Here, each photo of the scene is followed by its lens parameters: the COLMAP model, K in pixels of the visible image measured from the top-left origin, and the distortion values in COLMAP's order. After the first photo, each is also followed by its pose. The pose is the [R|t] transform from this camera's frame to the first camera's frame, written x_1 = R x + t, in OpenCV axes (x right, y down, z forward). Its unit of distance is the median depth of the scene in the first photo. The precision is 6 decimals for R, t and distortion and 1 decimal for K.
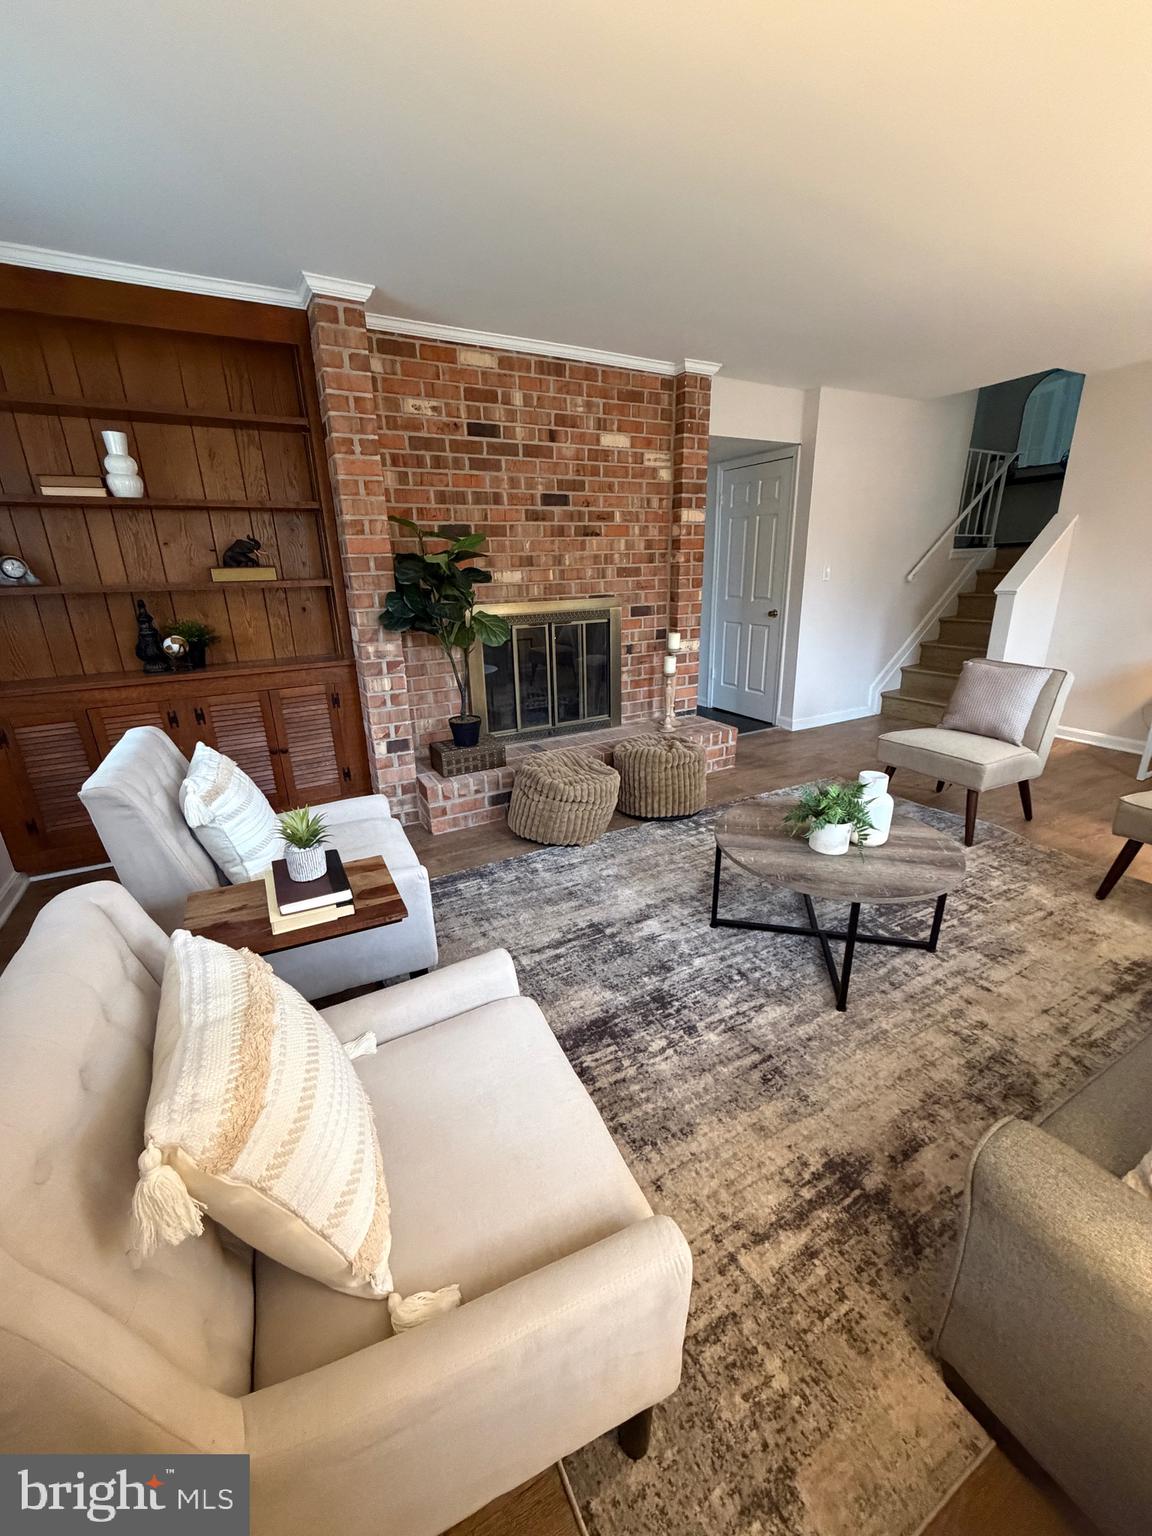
lens RADIAL K [[612.2, 0, 574.2], [0, 612.2, 764.6], [0, 0, 1]] dist [0.001150, 0.000086]
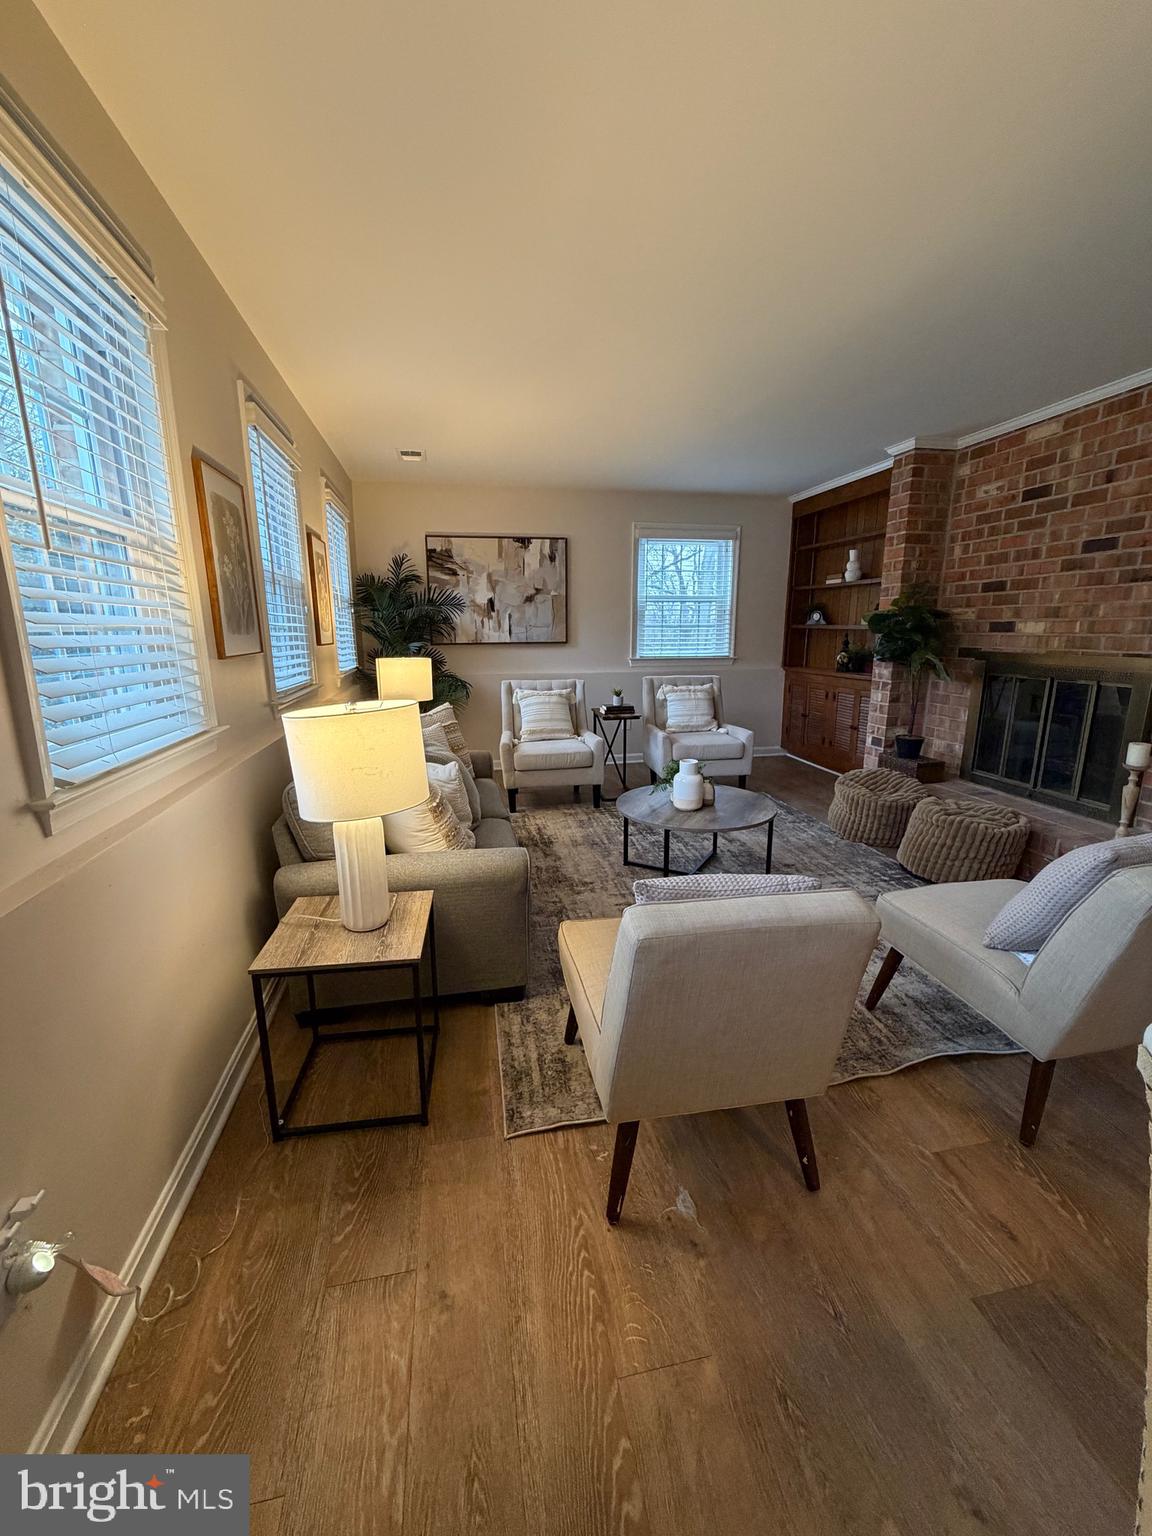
lens RADIAL K [[612.2, 0, 576.6], [0, 612.2, 763.5], [0, 0, 1]] dist [0.001150, 0.000086]
pose [[-0.290748, 0.231821, -0.928291, 1.157842], [-0.288061, 0.903981, 0.315973, -0.218197], [0.912407, 0.359273, -0.196052, 0.625813]]
